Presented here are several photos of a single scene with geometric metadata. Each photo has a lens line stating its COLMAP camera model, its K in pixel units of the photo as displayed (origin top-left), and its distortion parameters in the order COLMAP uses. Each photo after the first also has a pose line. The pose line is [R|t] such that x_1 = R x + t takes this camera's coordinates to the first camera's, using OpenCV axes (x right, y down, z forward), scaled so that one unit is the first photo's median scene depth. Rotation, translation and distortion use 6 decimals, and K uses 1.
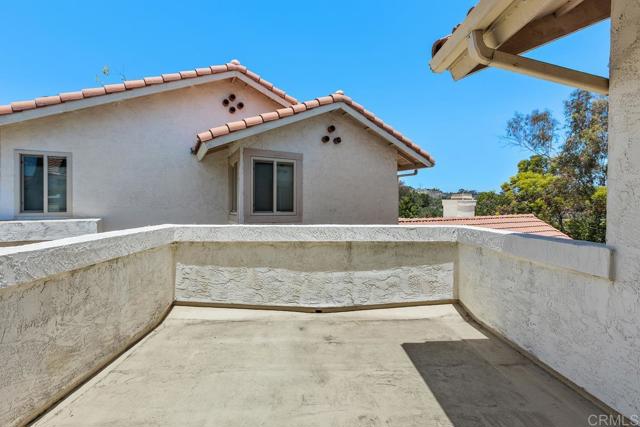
lens RADIAL K [[288.0, 0, 319.0], [0, 288.0, 211.2], [0, 0, 1]] dist [0.001118, -0.000406]
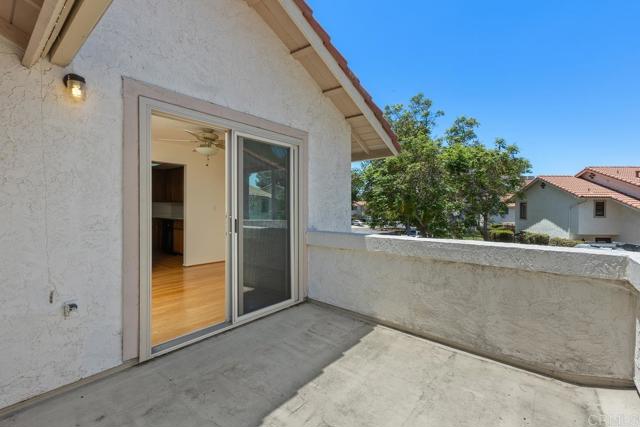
lens RADIAL K [[288.0, 0, 320.3], [0, 288.0, 209.6], [0, 0, 1]] dist [0.001118, -0.000406]
pose [[-0.663457, -0.000971, -0.748214, 0.550710], [-0.024896, 0.999474, 0.020778, -0.059974], [0.747800, 0.032413, -0.663132, 1.295626]]
